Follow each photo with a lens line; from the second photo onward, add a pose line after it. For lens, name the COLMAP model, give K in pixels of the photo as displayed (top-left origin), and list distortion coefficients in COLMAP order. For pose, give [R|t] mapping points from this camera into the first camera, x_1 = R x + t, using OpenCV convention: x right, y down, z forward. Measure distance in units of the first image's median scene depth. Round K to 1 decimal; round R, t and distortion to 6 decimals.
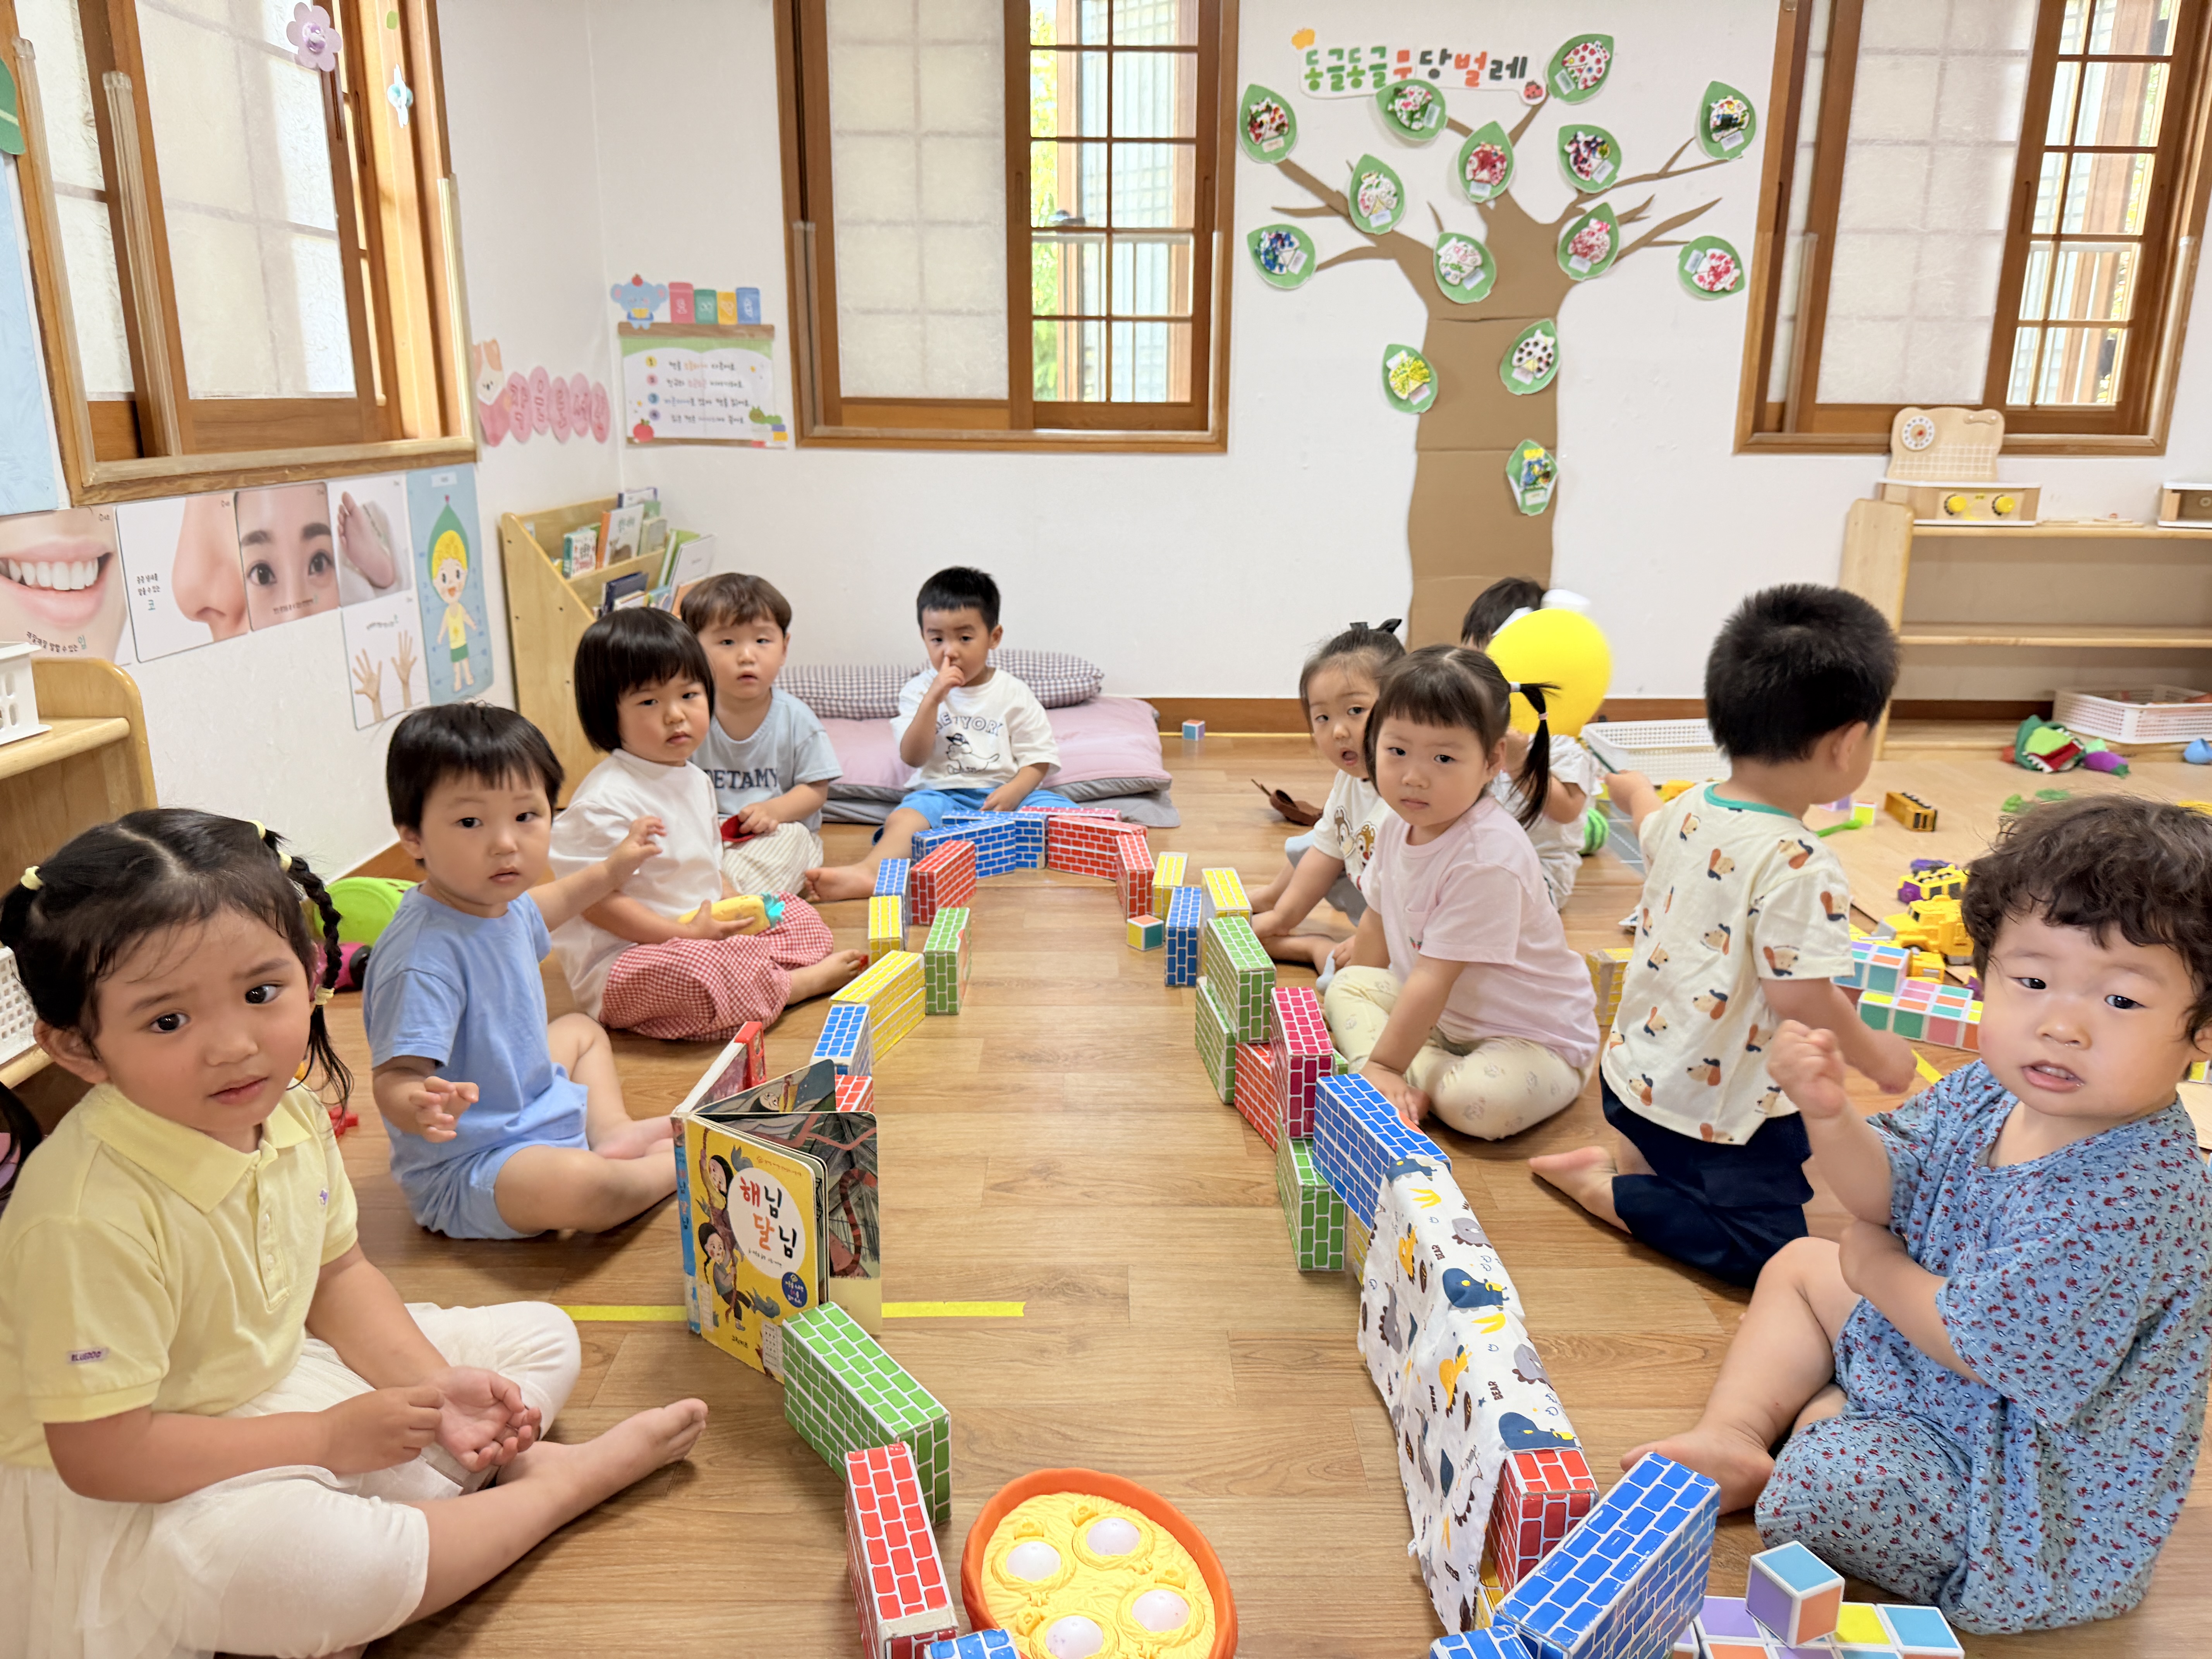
lens RADIAL K [[1617.5, 0, 1113.2], [0, 1617.5, 829.1], [0, 0, 1]] dist [0.022319, -0.026670]
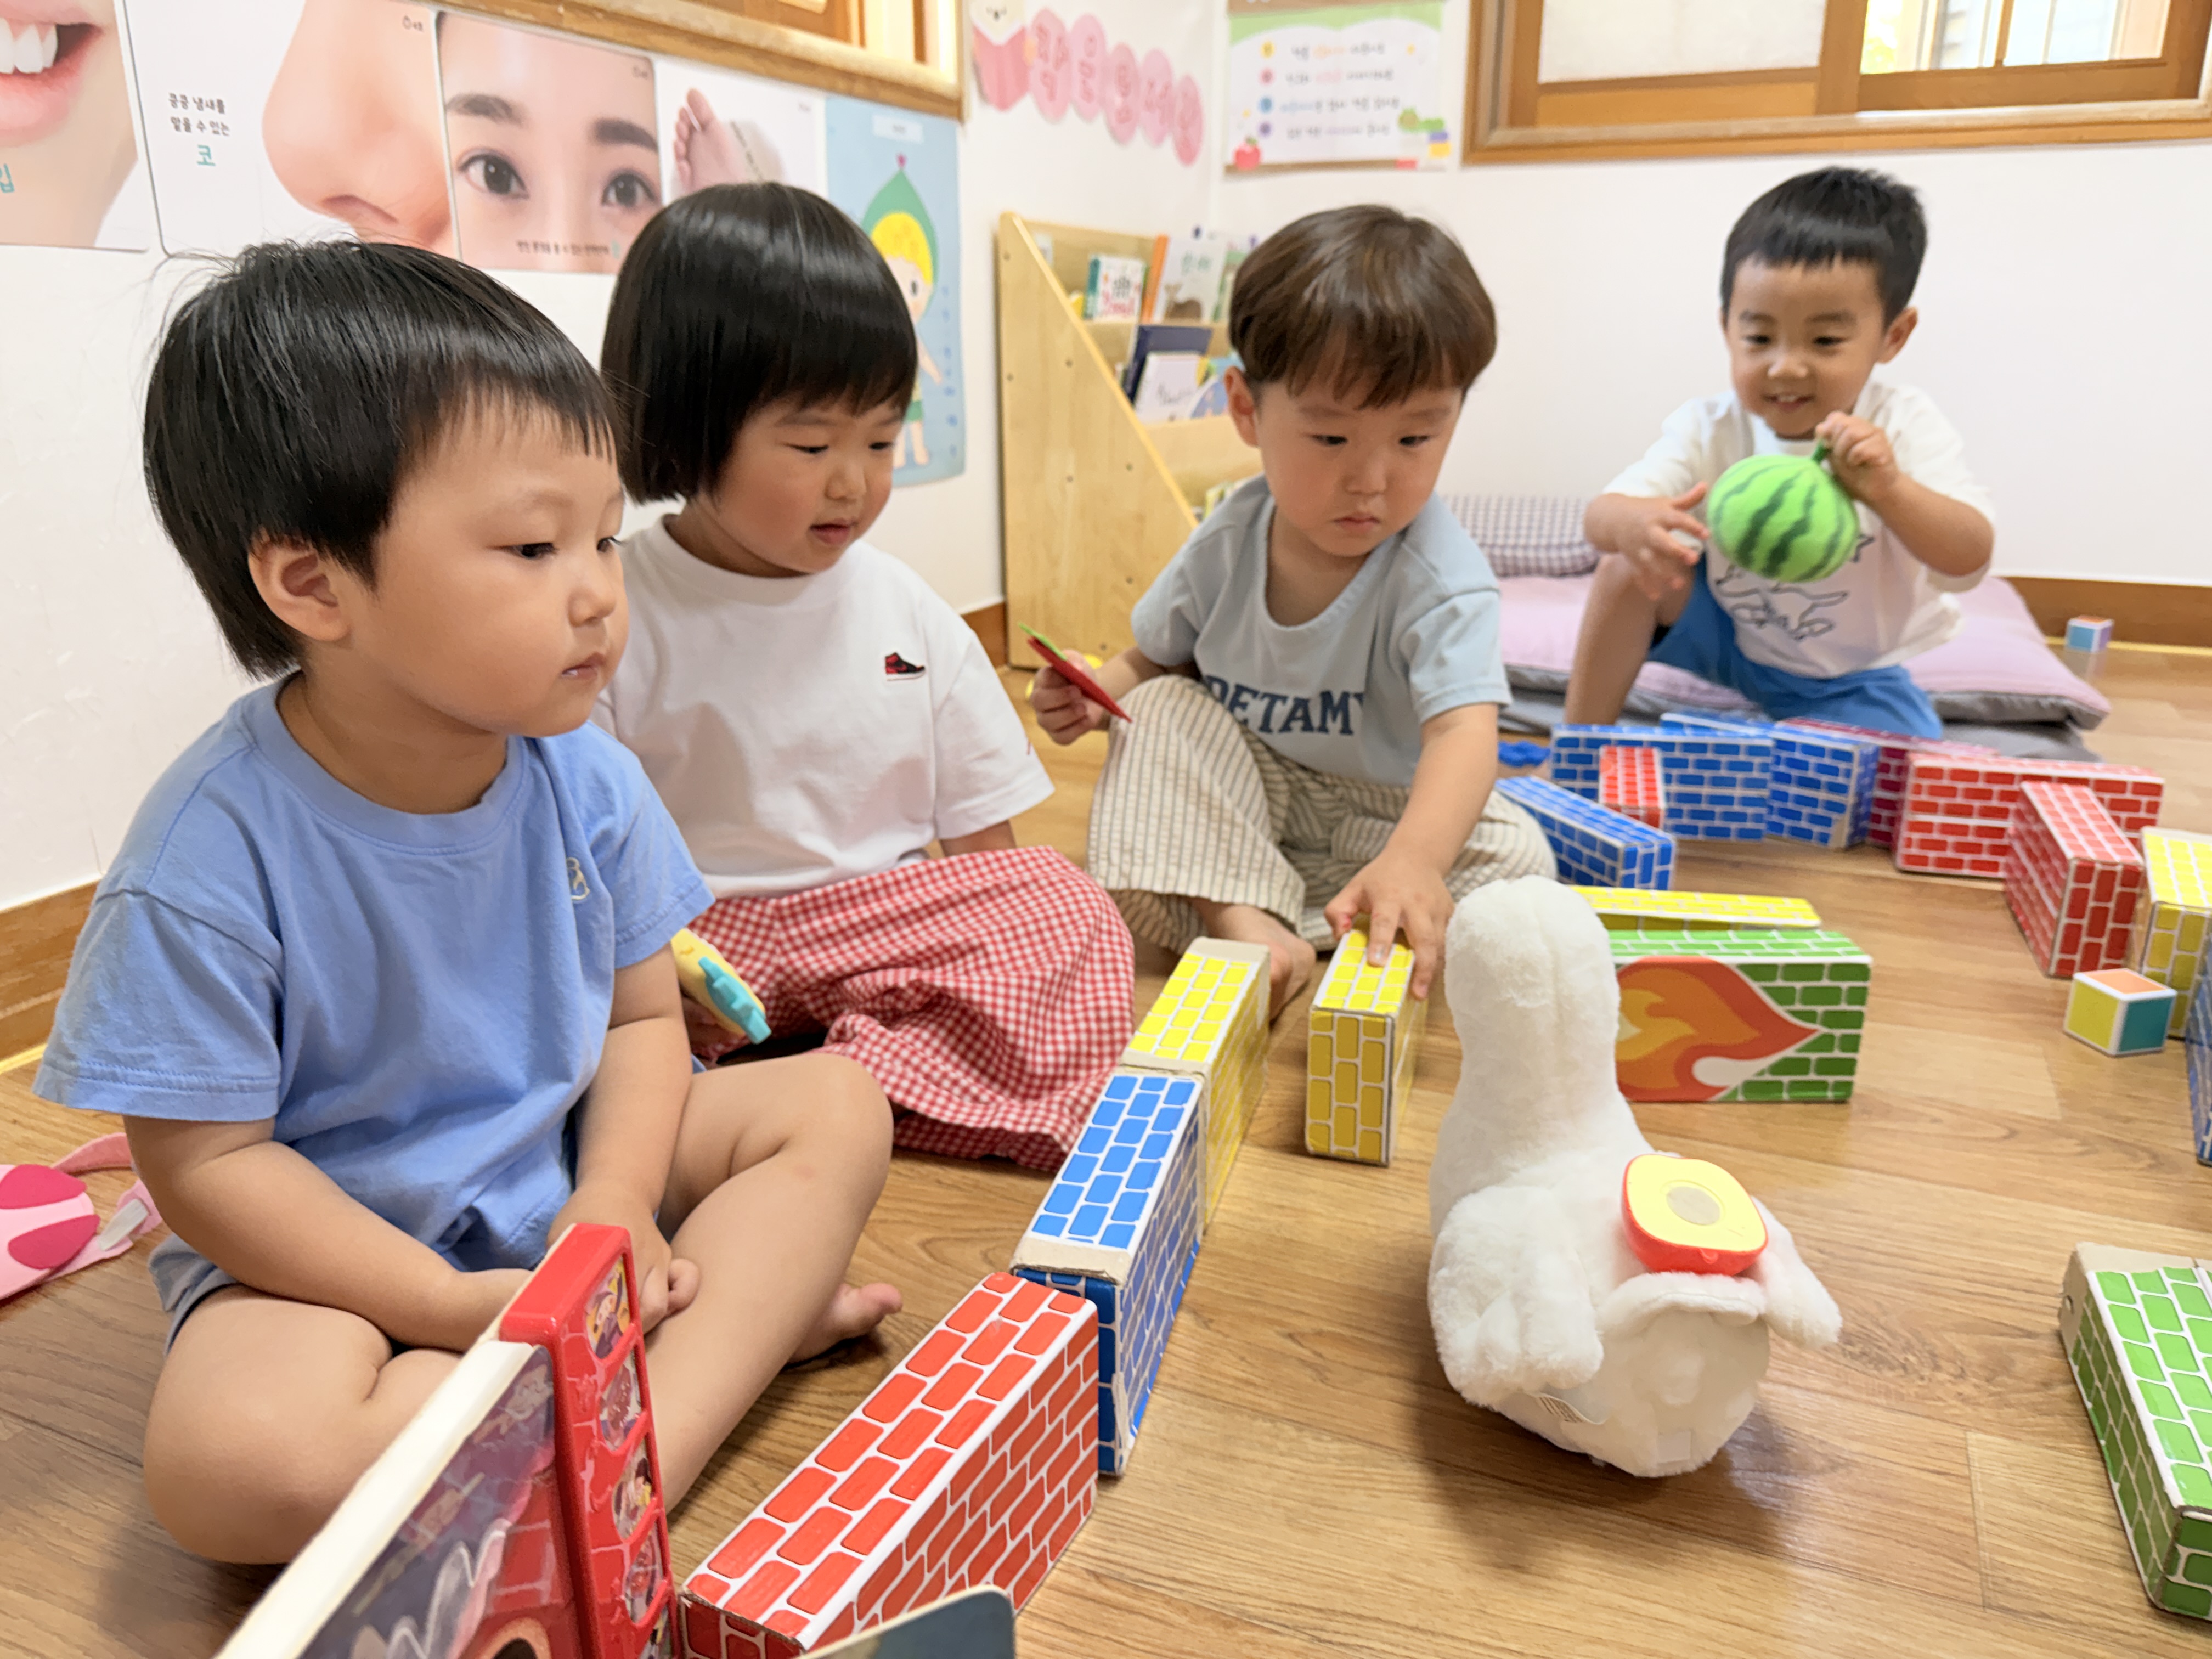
lens RADIAL K [[1617.5, 0, 1157.8], [0, 1617.5, 839.5], [0, 0, 1]] dist [0.022319, -0.026670]
pose [[0.926407, 0.115956, -0.358223, -0.047126], [-0.104167, 0.993194, 0.052105, 0.017559], [0.361827, -0.010955, 0.932181, 0.381054]]
